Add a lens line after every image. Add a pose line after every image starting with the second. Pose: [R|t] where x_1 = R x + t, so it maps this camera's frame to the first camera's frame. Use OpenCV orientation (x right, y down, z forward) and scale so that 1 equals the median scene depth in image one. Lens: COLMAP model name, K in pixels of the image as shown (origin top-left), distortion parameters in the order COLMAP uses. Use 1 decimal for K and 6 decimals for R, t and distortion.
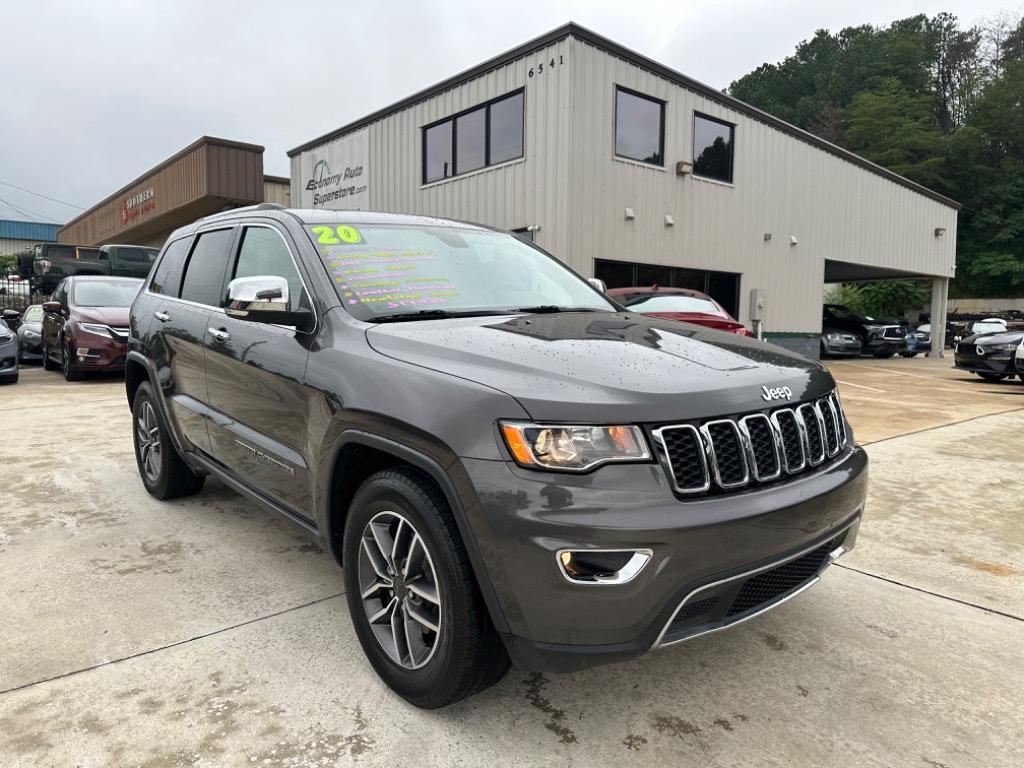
lens RADIAL K [[735.9, 0, 516.5], [0, 735.9, 384.1], [0, 0, 1]] dist [0.000218, -0.002485]
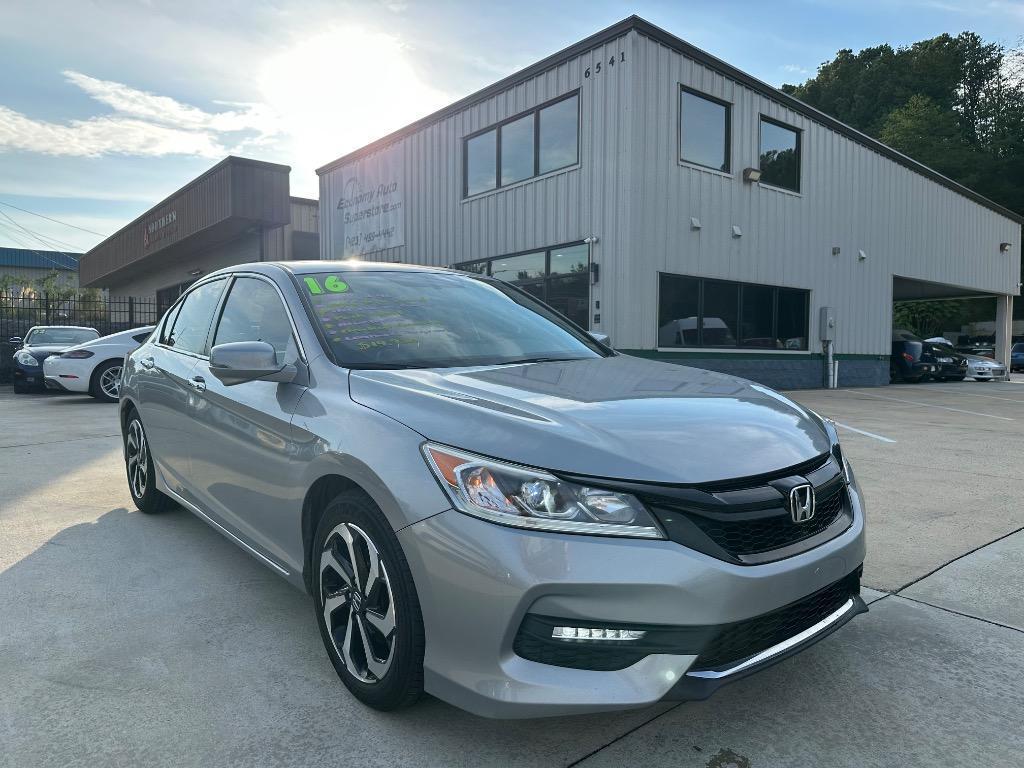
lens RADIAL K [[735.9, 0, 517.2], [0, 735.9, 381.0], [0, 0, 1]] dist [0.002124, -0.006202]
pose [[0.999780, -0.006020, -0.020098, -0.044029], [0.005215, 0.999192, -0.039846, -0.002203], [0.020322, 0.039733, 0.999004, 0.081687]]
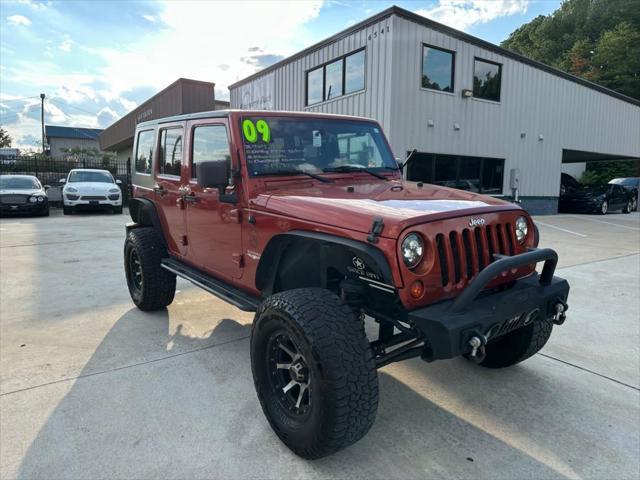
lens RADIAL K [[461.5, 0, 320.0], [0, 461.5, 240.0], [0, 0, 1]] dist [-0.003726, 0.000069]
pose [[0.993437, 0.012349, -0.113715, 0.027273], [-0.008631, 0.999414, 0.033133, -0.006139], [0.114057, -0.031934, 0.992961, -0.035893]]
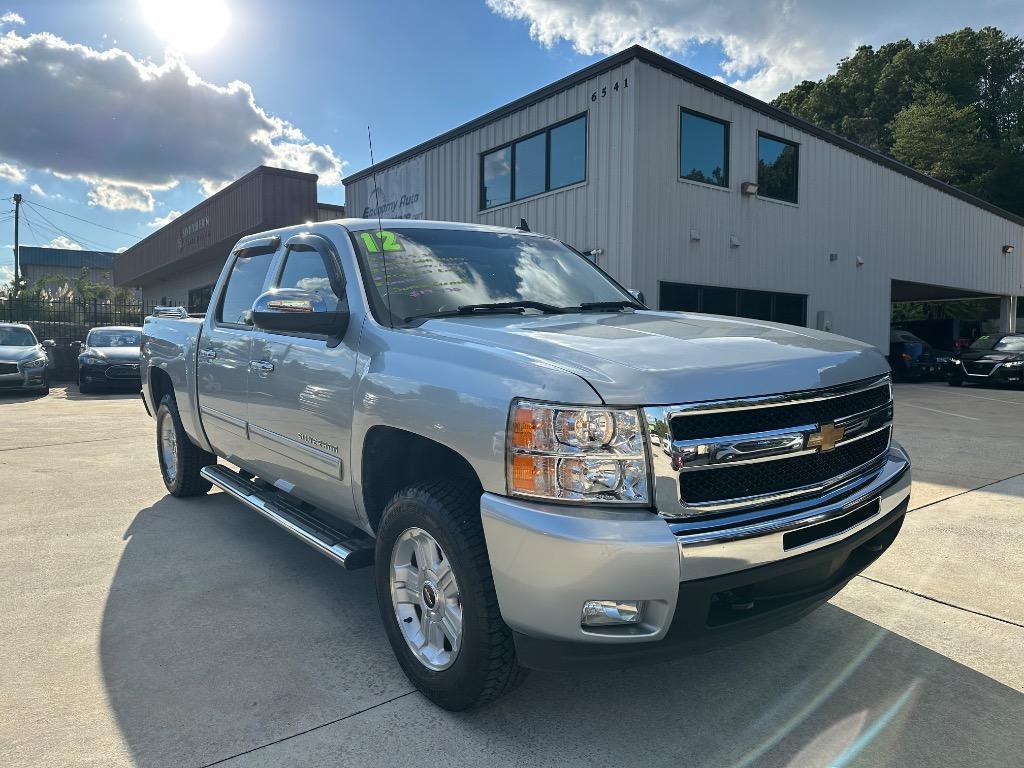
lens RADIAL K [[733.2, 0, 515.4], [0, 733.2, 381.7], [0, 0, 1]] dist [0.015875, -0.021382]
pose [[0.998696, -0.005019, -0.050797, -0.032007], [0.003387, 0.999477, -0.032156, -0.006312], [0.050931, 0.031942, 0.998191, 0.014620]]
